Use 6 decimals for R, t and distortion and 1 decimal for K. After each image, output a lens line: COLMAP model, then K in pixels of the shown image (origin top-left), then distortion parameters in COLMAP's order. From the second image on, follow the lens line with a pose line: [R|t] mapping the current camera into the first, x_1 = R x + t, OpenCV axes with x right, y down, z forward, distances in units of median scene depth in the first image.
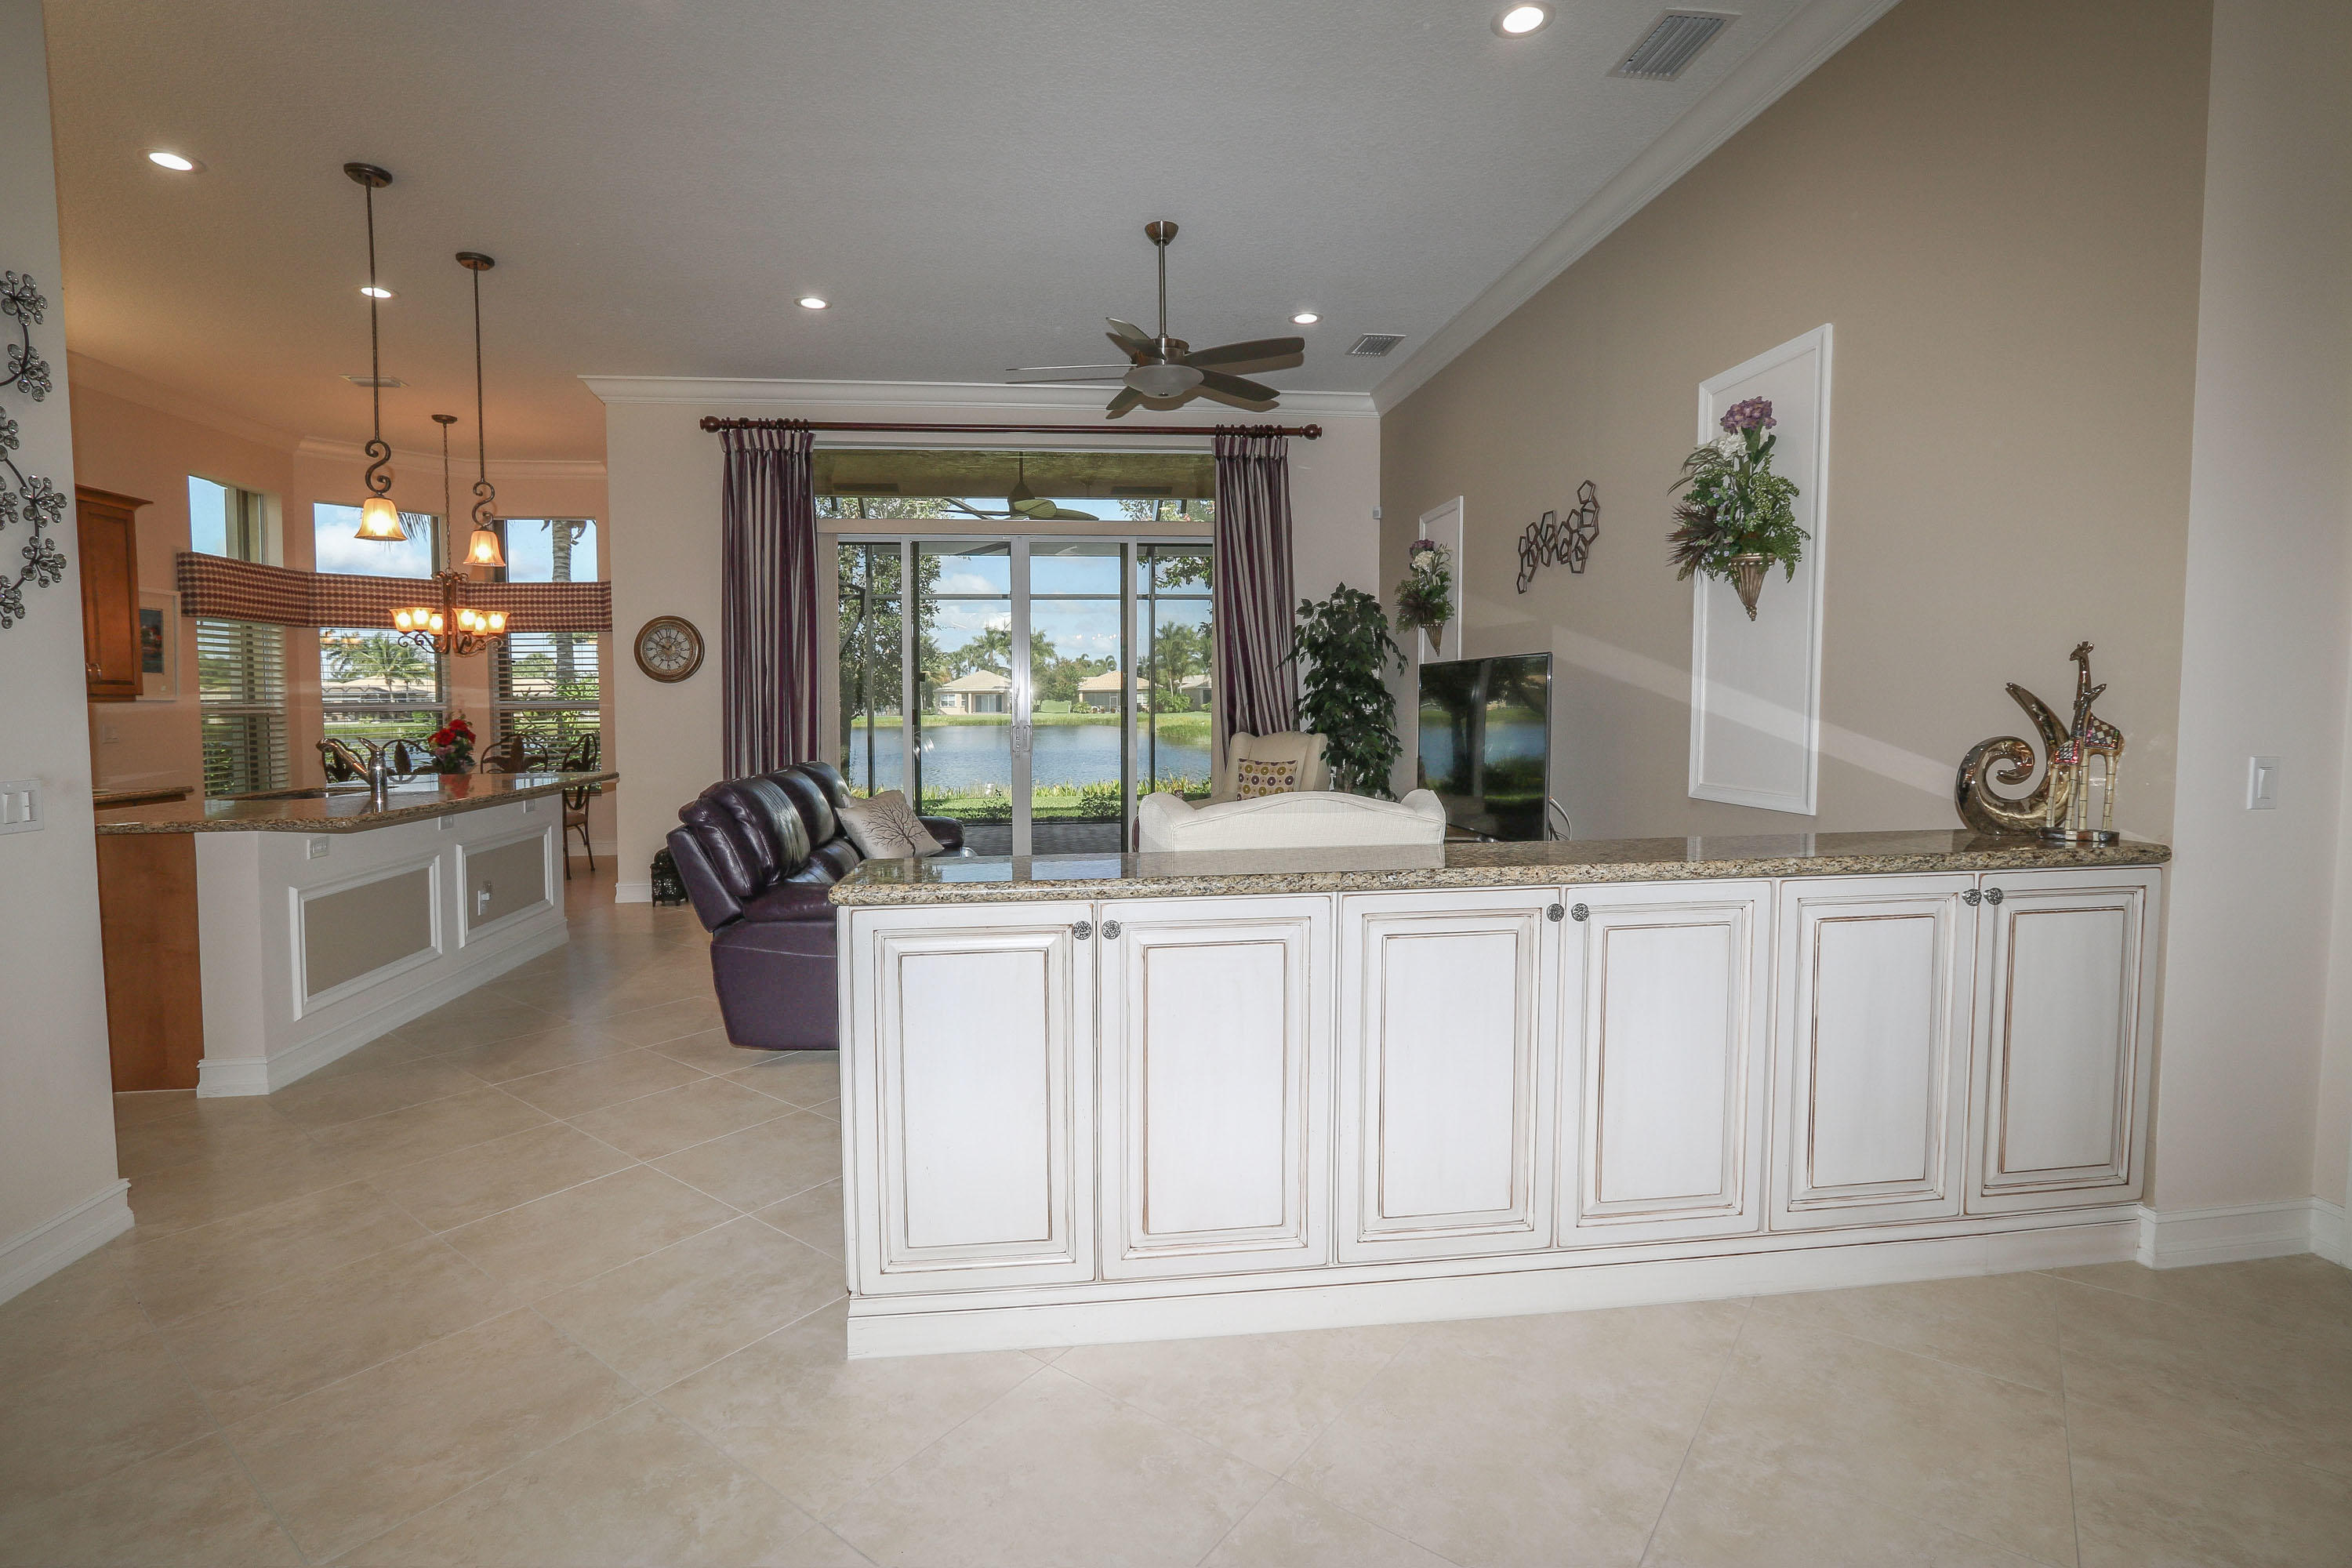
lens RADIAL K [[1144.9, 0, 1119.7], [0, 1144.9, 772.0], [0, 0, 1]] dist [-0.016056, 0.001544]
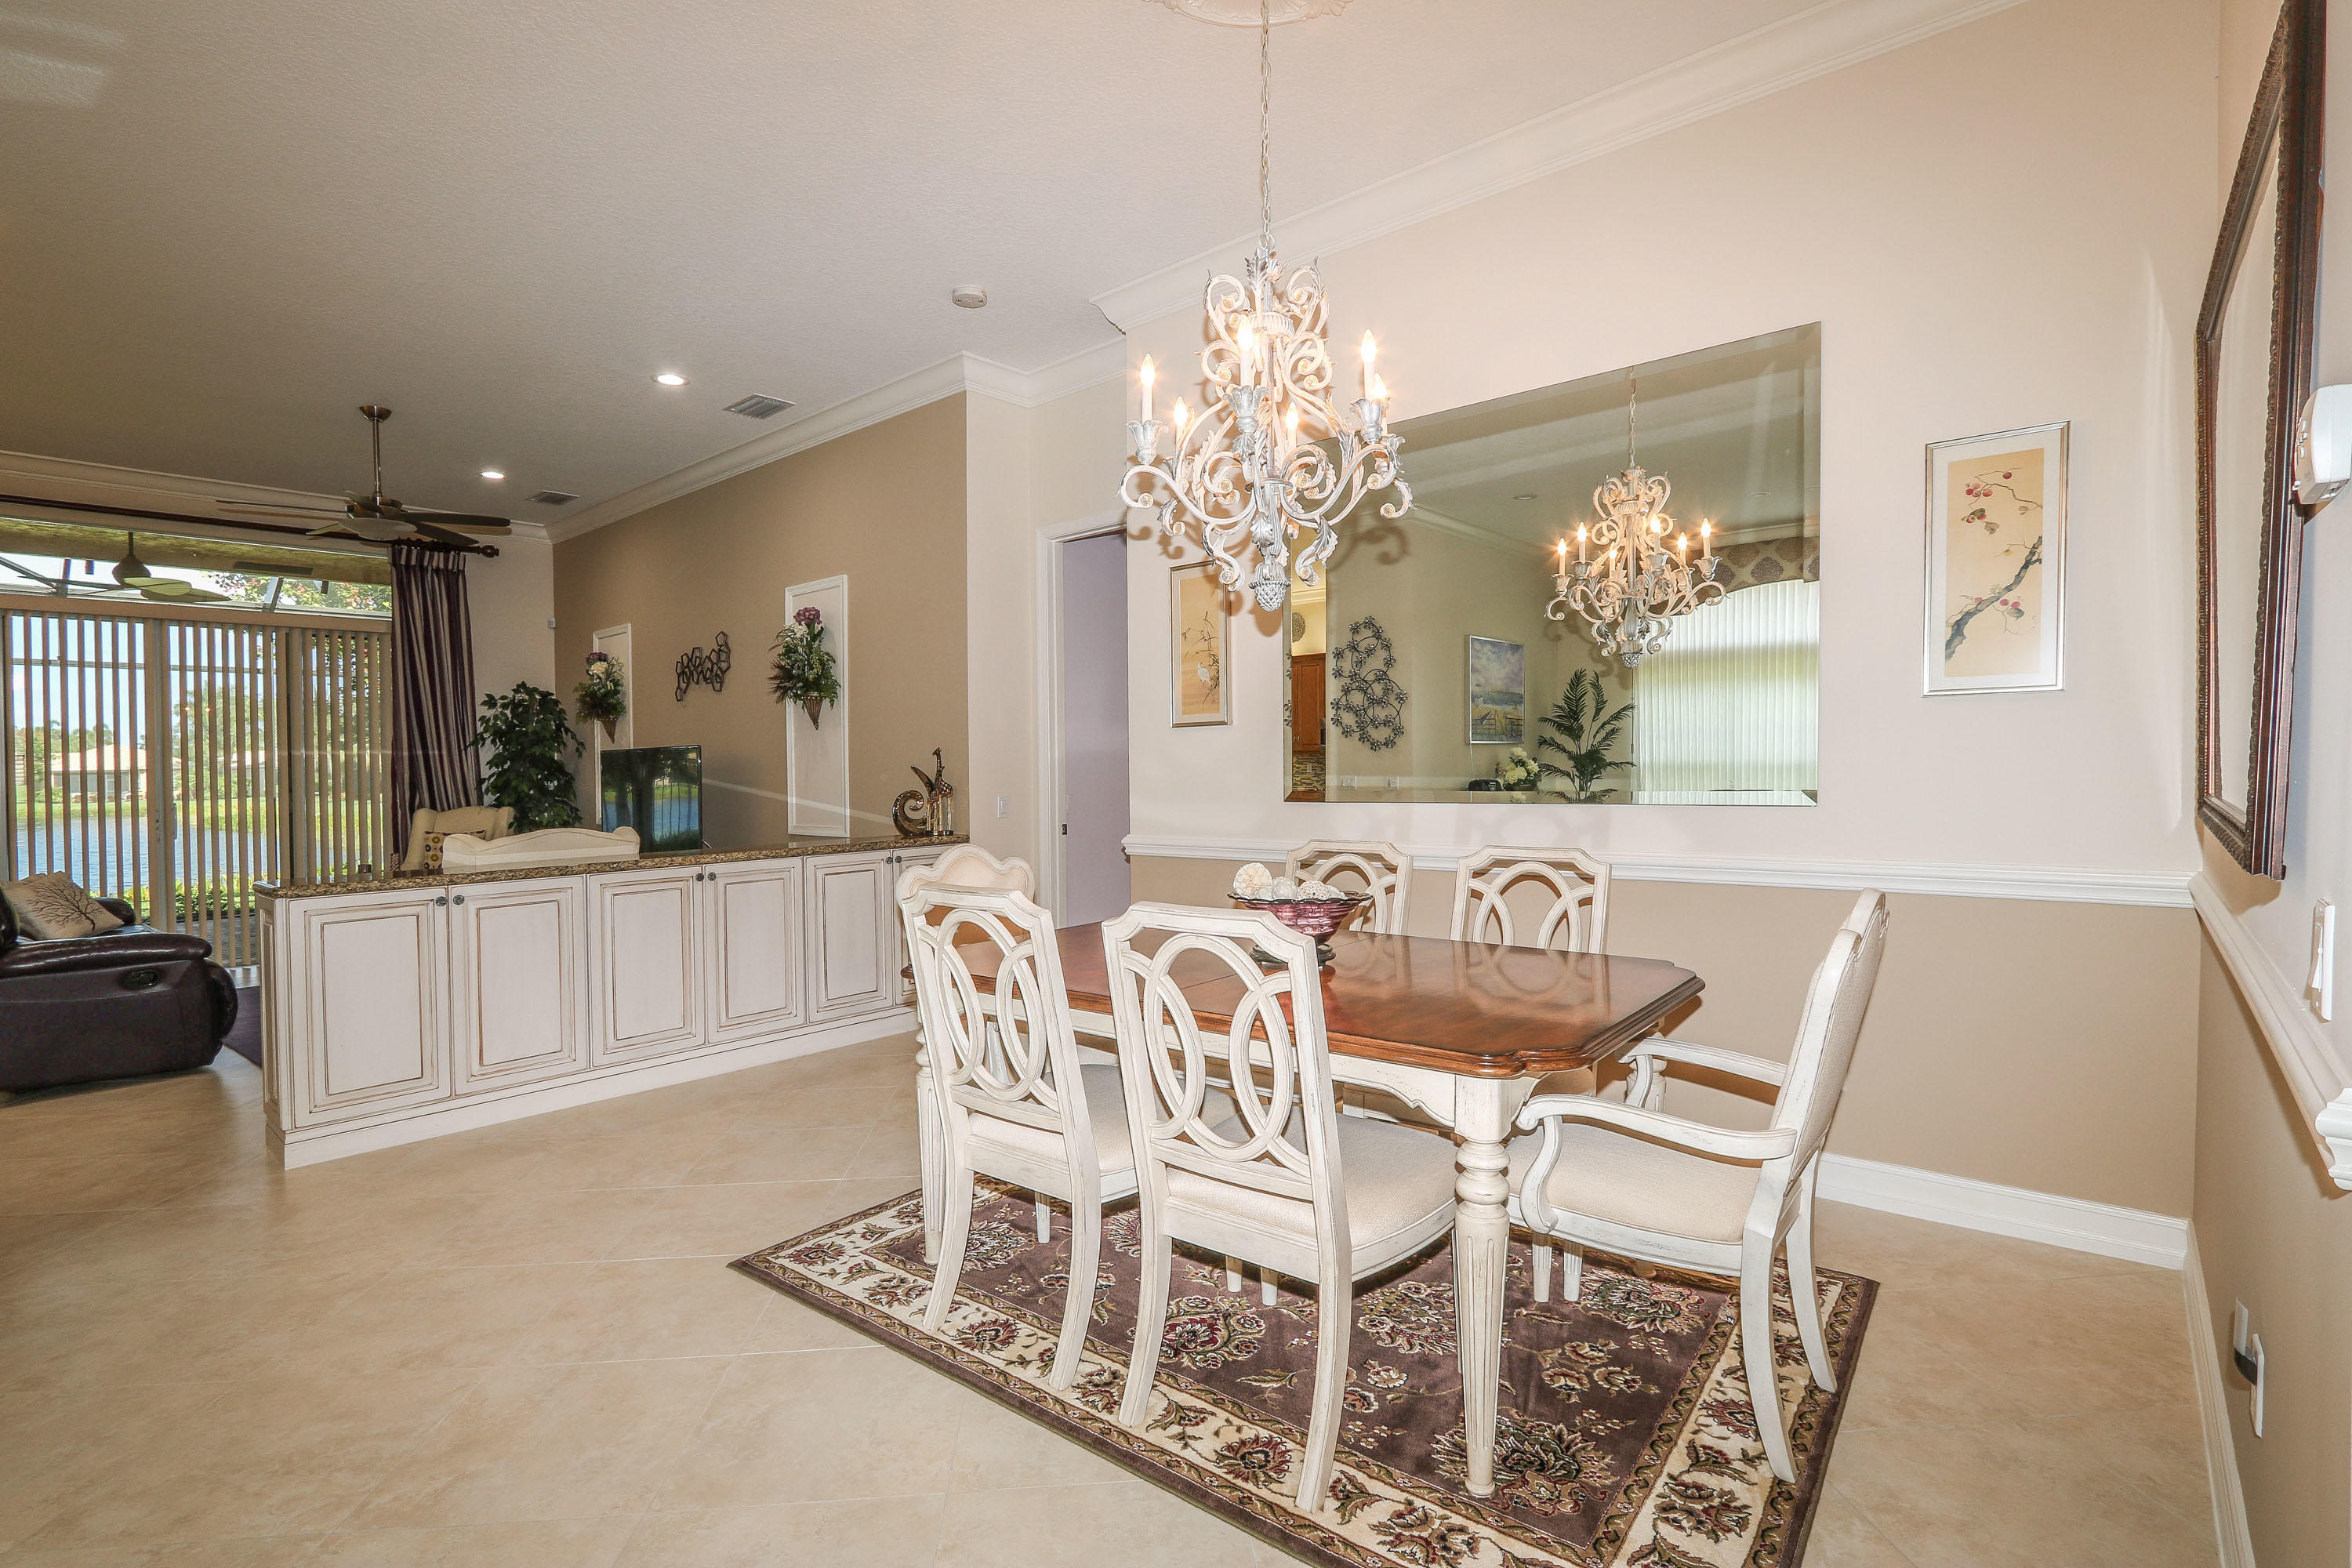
lens RADIAL K [[1099.4, 0, 1194.5], [0, 1099.4, 765.3], [0, 0, 1]] dist [-0.007183, -0.001124]
pose [[0.715508, -0.005944, 0.698579, -0.202708], [0.056231, 0.997209, -0.049108, 0.036273], [-0.696338, 0.074419, 0.713846, -0.586174]]
